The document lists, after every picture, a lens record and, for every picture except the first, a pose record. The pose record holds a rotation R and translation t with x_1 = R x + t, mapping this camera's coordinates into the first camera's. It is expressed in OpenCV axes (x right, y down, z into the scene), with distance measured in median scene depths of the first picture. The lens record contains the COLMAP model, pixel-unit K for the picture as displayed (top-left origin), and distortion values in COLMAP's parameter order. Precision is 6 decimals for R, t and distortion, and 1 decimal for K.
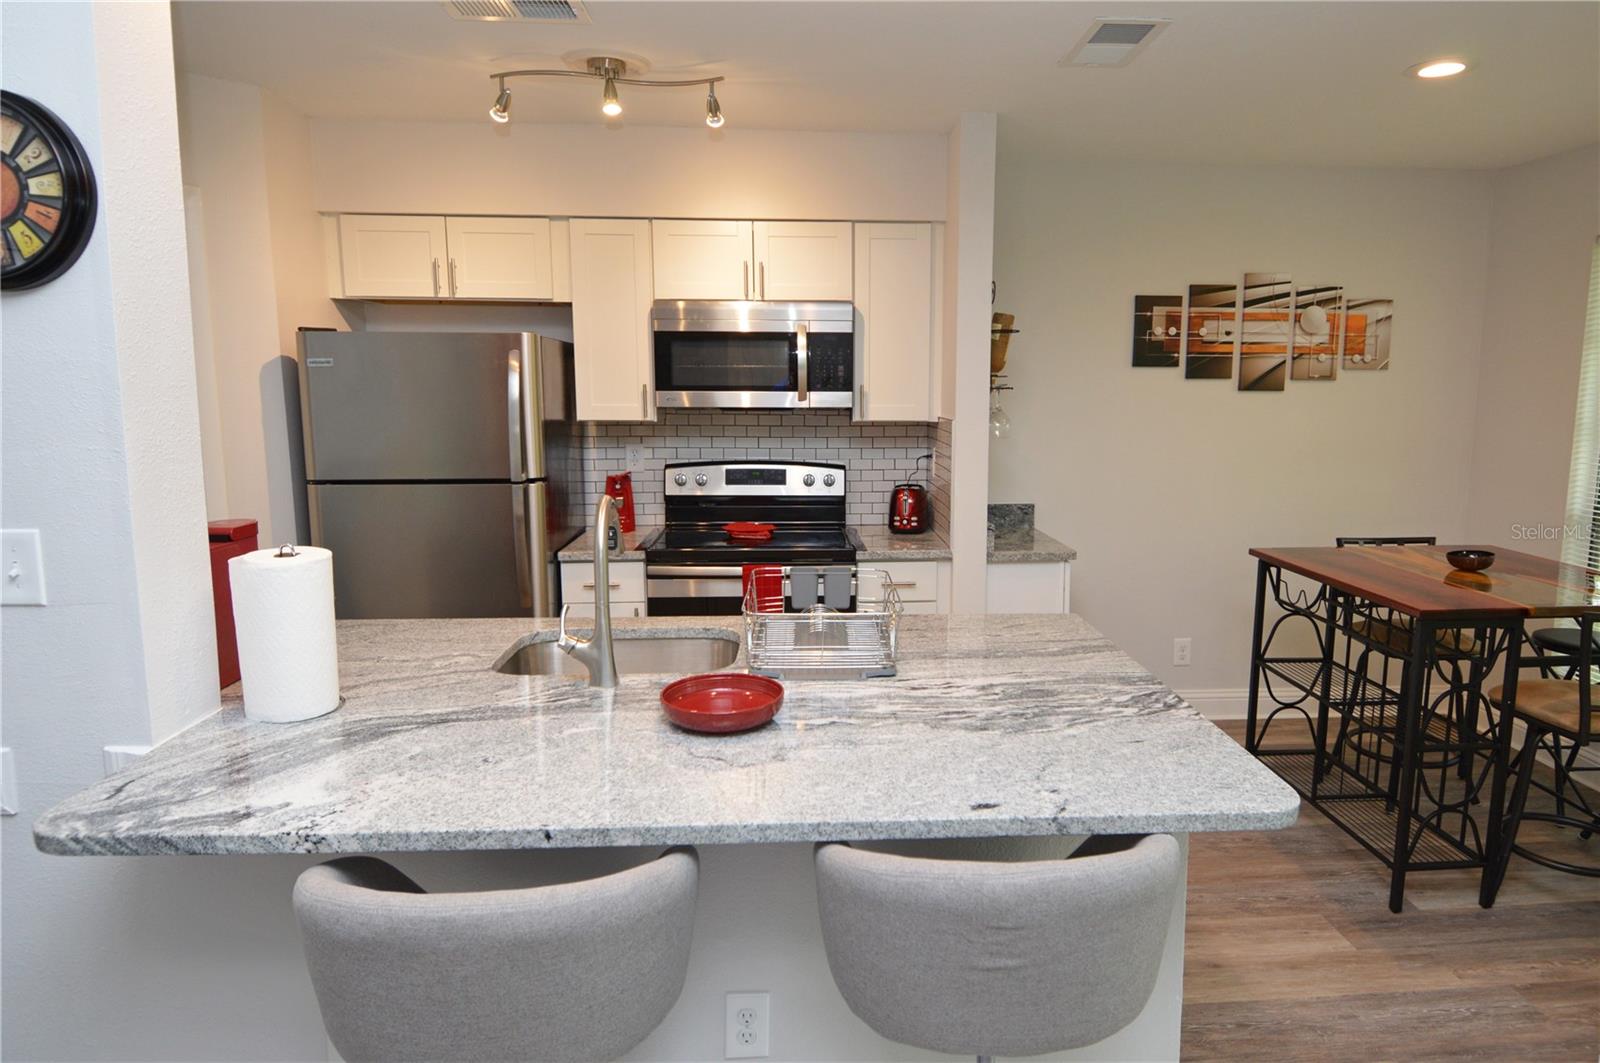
lens RADIAL K [[936.1, 0, 858.6], [0, 936.1, 505.3], [0, 0, 1]] dist [0.022110, -0.034415]
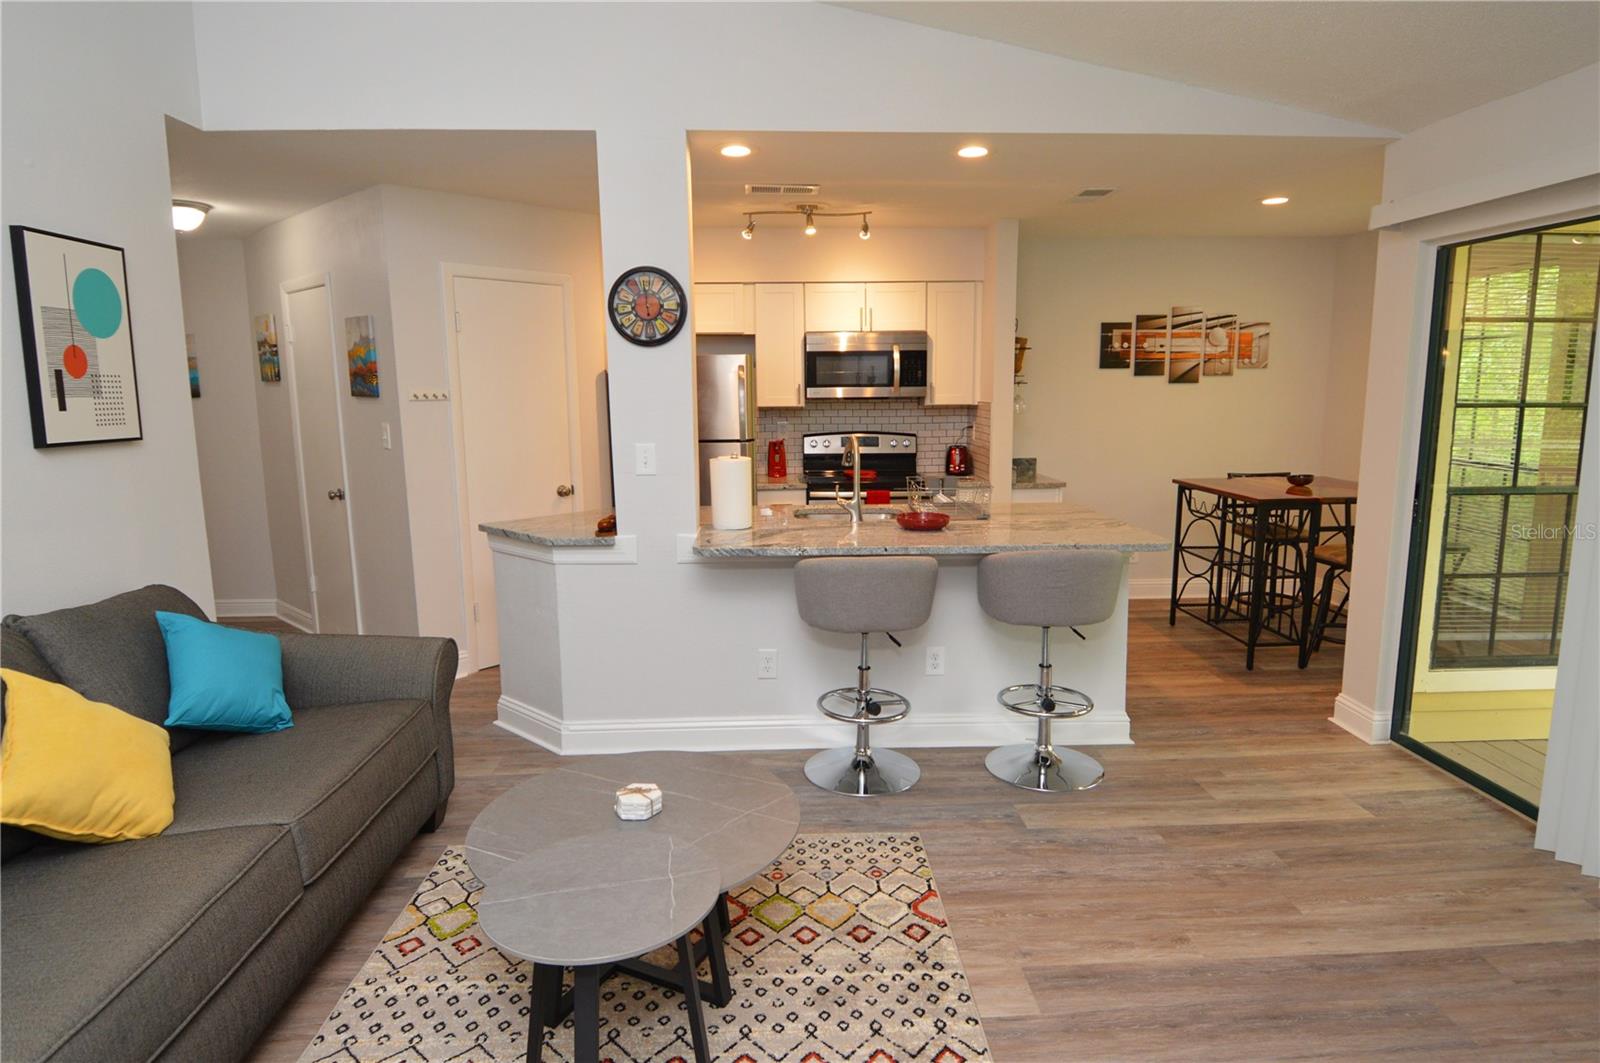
lens RADIAL K [[891.0, 0, 810.9], [0, 891.0, 513.2], [0, 0, 1]] dist [0.025417, -0.033293]
pose [[0.999679, -0.009369, -0.023557, -0.159675], [0.009708, 0.999850, 0.014322, 0.068708], [0.023420, -0.014546, 0.999620, -0.513538]]
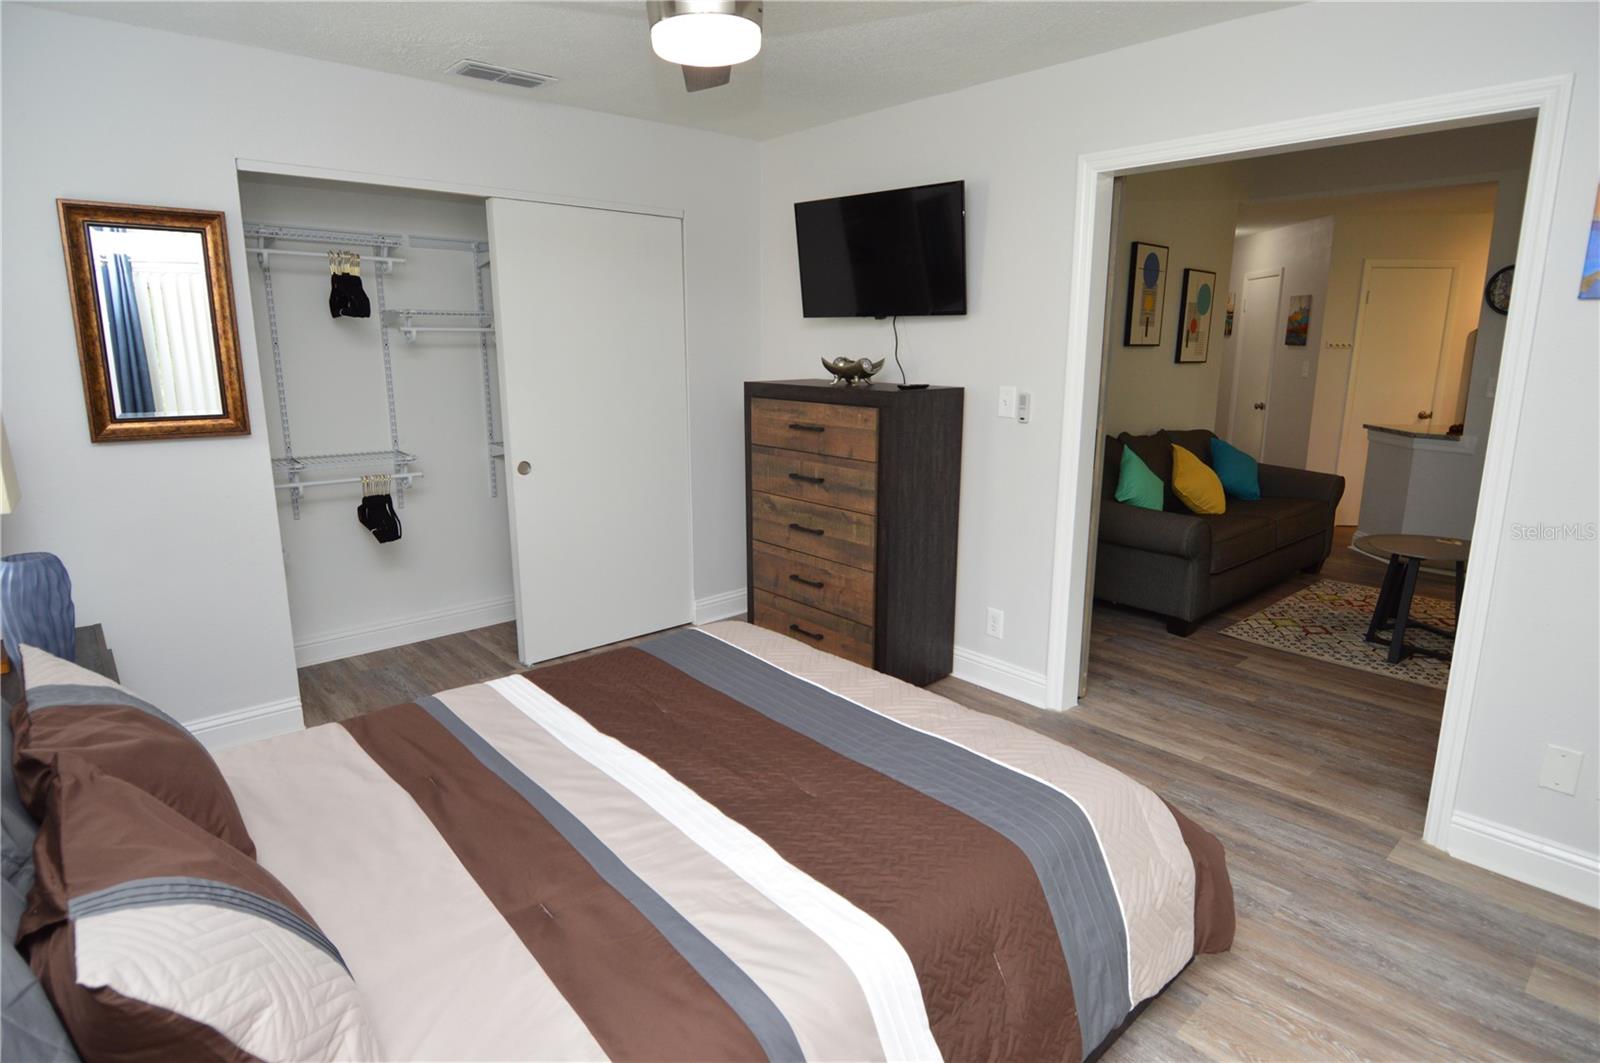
lens RADIAL K [[852.5, 0, 807.5], [0, 852.5, 520.6], [0, 0, 1]] dist [0.014874, -0.023847]
pose [[0.616415, 0.162970, -0.770372, 0.052311], [-0.103217, 0.986629, 0.126129, 0.173174], [0.780627, 0.001768, 0.624994, -1.294988]]
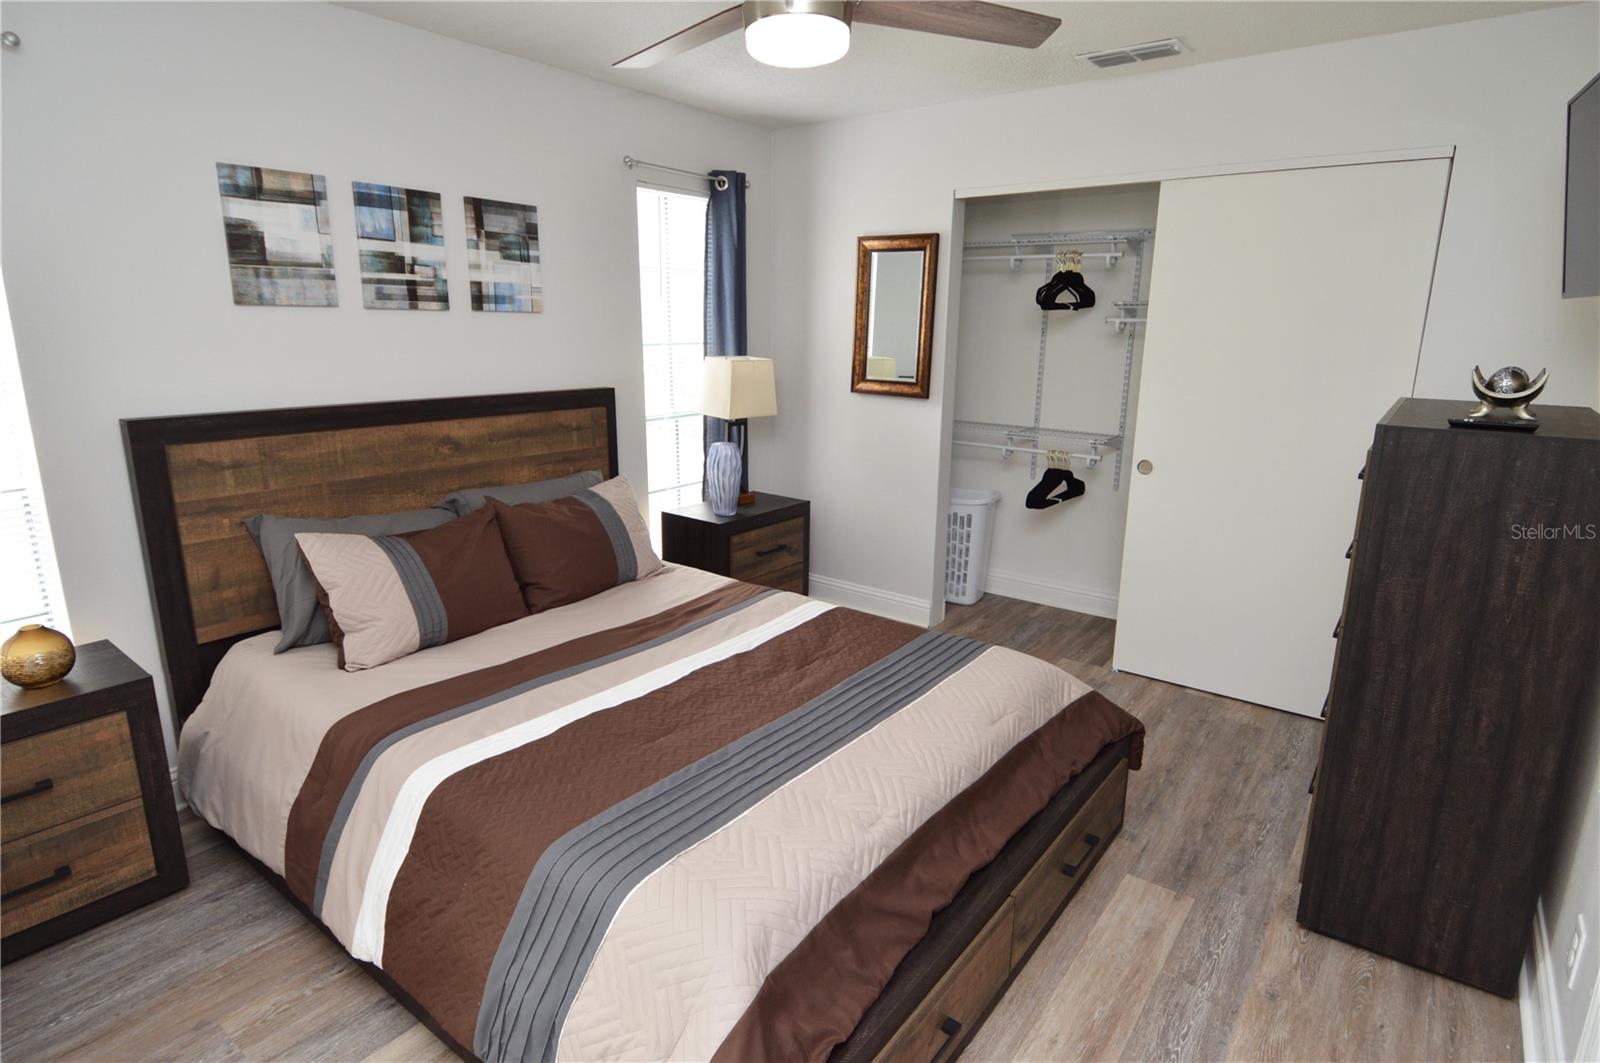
lens RADIAL K [[846.0, 0, 808.9], [0, 846.0, 522.3], [0, 0, 1]] dist [0.018461, -0.031041]
pose [[-0.657127, 0.162905, -0.735966, 0.012634], [-0.111505, 0.944618, 0.308649, 0.085888], [0.745487, 0.284886, -0.602569, -0.648702]]
